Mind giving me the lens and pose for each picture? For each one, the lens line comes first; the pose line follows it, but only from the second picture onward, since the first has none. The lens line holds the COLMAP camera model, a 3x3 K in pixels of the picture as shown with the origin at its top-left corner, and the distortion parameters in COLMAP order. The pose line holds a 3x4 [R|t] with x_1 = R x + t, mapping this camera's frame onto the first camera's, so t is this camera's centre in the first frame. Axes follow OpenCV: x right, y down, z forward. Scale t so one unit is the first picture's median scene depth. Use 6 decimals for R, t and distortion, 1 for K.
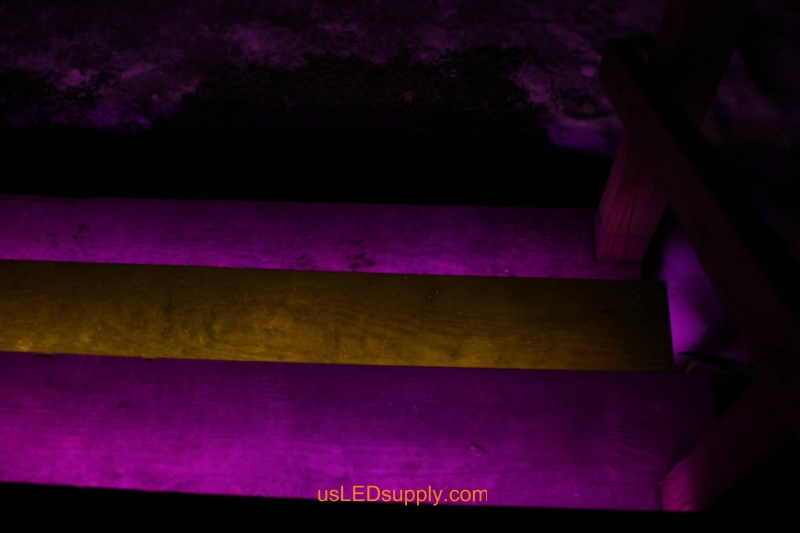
lens RADIAL K [[1160.3, 0, 400.6], [0, 1160.3, 261.8], [0, 0, 1]] dist [-0.146211, 0.000000]
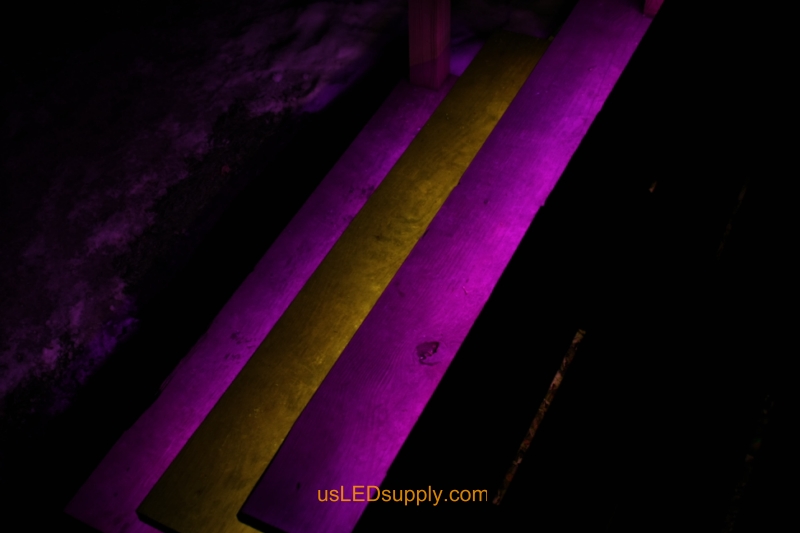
lens RADIAL K [[1160.3, 0, 405.0], [0, 1160.3, 270.8], [0, 0, 1]] dist [-0.146211, 0.000000]
pose [[0.402875, -0.660765, 0.633309, -0.958161], [0.822608, 0.564770, 0.065958, -0.001666], [-0.401257, 0.494392, 0.771083, -0.008992]]
